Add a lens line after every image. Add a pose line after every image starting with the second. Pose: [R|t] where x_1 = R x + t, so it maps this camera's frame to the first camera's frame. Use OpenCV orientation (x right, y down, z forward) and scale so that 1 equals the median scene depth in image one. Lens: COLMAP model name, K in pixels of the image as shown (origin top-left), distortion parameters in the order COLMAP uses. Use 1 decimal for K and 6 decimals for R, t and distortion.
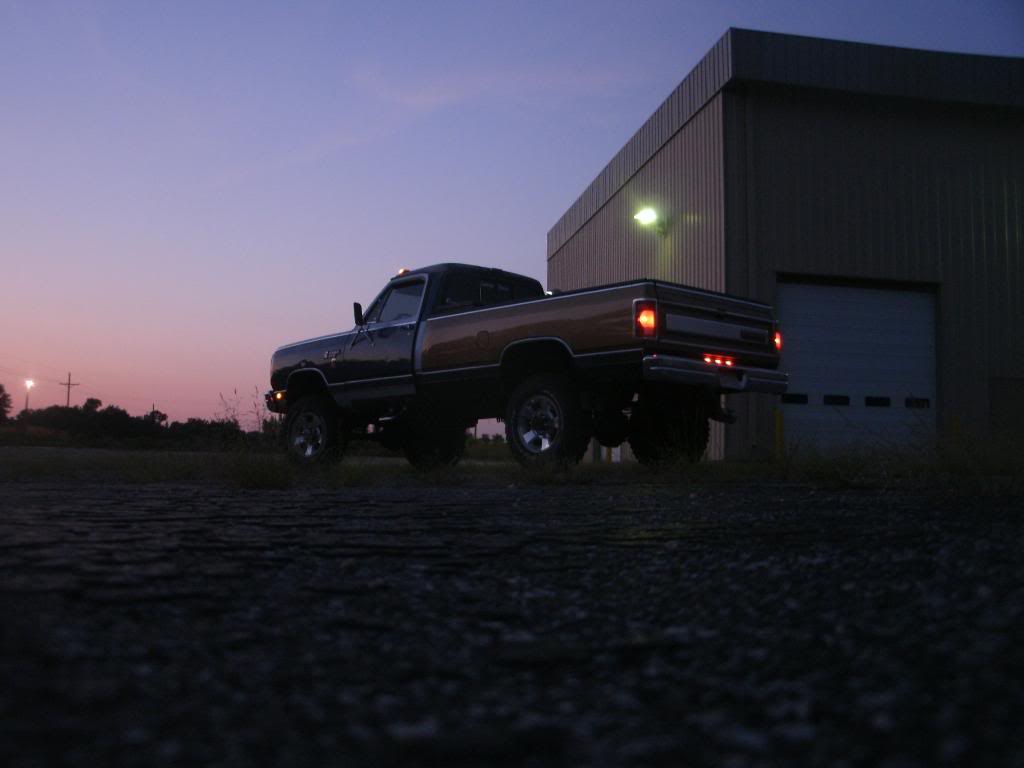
lens RADIAL K [[1092.4, 0, 512.4], [0, 1092.4, 385.6], [0, 0, 1]] dist [-0.201986, 0.000000]
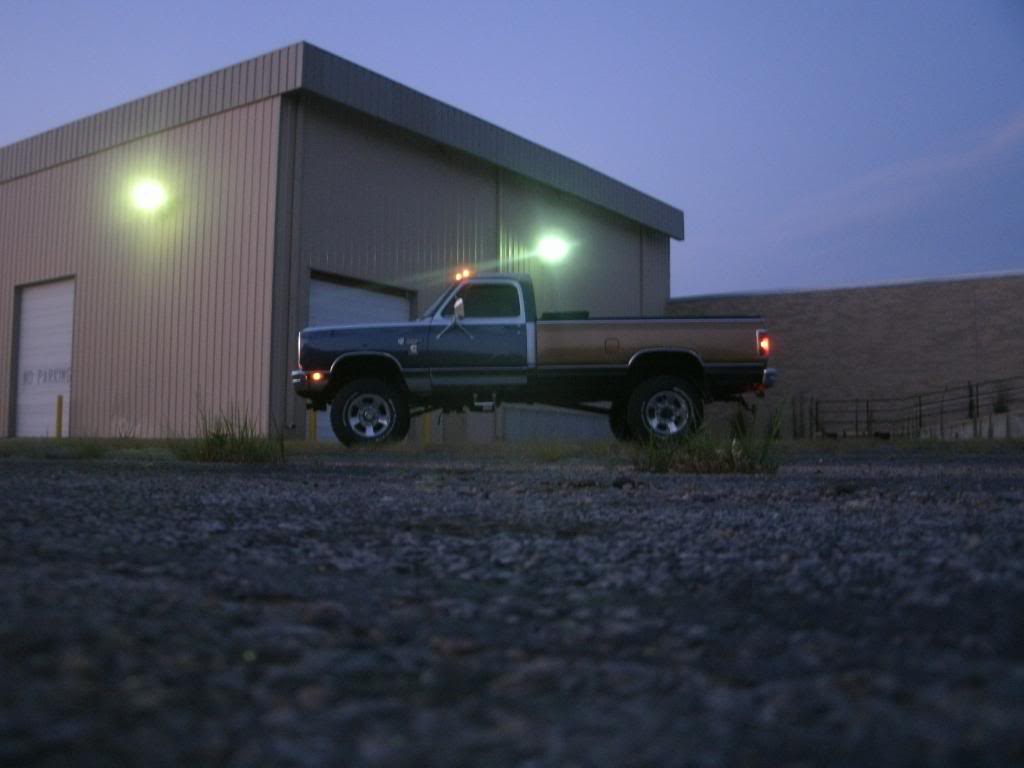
lens RADIAL K [[1092.4, 0, 510.2], [0, 1092.4, 383.4], [0, 0, 1]] dist [-0.201986, 0.000000]
pose [[0.689279, 0.036372, 0.723582, -0.422547], [-0.050400, 0.998727, -0.002192, 0.004587], [-0.722741, -0.034958, 0.690235, 0.081903]]
